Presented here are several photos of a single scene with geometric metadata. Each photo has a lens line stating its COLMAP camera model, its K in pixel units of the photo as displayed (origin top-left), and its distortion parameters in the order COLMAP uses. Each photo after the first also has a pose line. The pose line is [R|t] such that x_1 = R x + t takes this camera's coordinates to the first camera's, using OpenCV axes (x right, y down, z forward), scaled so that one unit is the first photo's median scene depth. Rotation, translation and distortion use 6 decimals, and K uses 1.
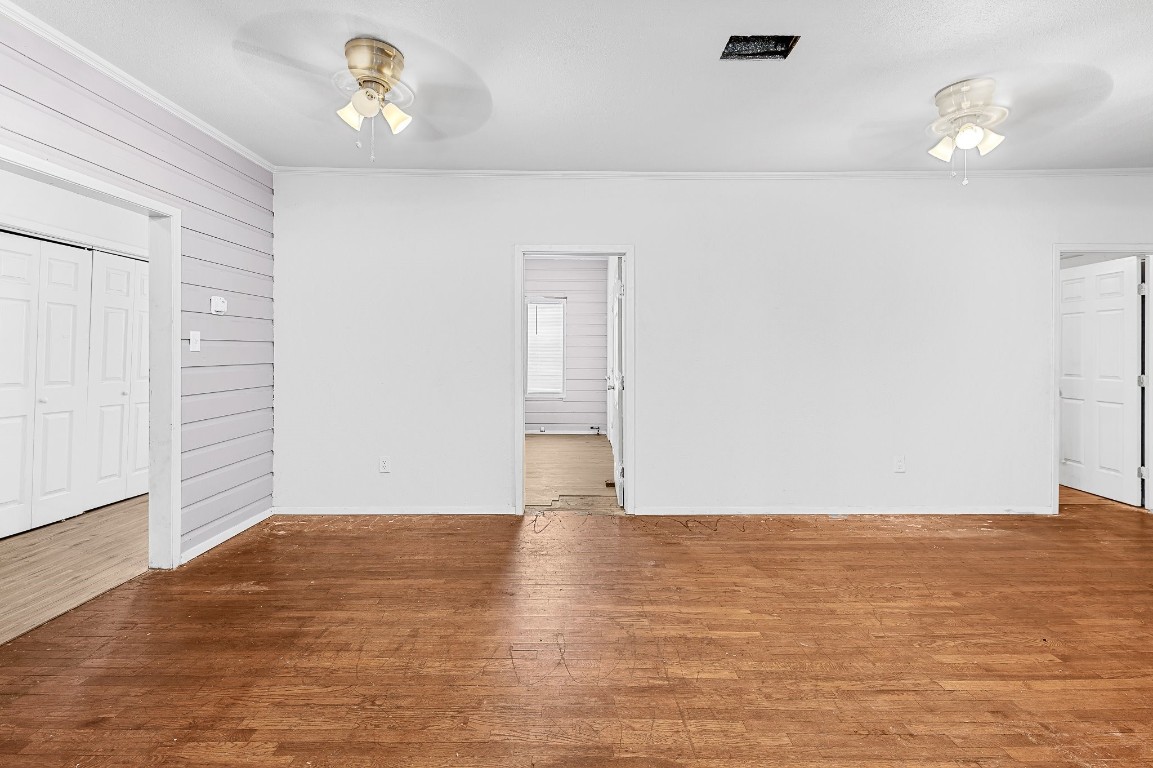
lens RADIAL K [[513.7, 0, 576.4], [0, 513.7, 352.6], [0, 0, 1]] dist [0.016395, -0.005958]
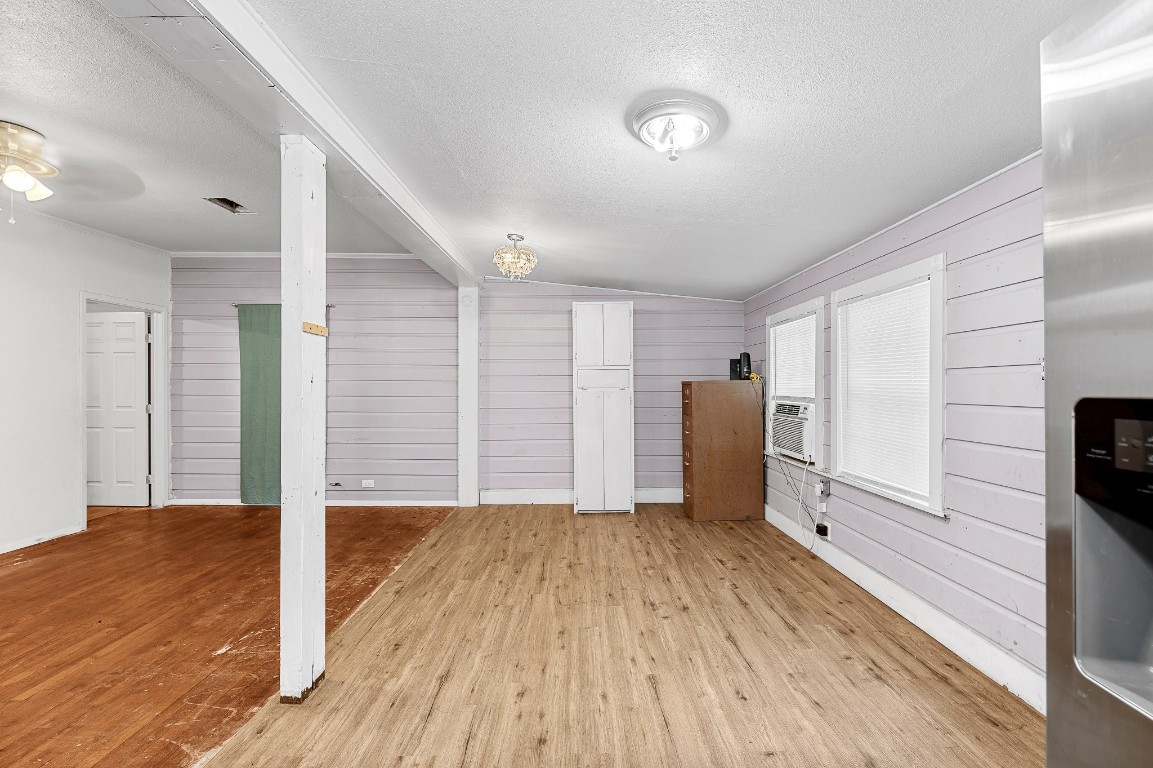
lens RADIAL K [[513.7, 0, 603.1], [0, 513.7, 386.8], [0, 0, 1]] dist [0.016395, -0.005958]
pose [[-0.020081, -0.003157, 0.999793, -0.303307], [0.001292, 0.999994, 0.003184, -0.004660], [-0.999798, 0.001356, -0.020076, -0.145962]]
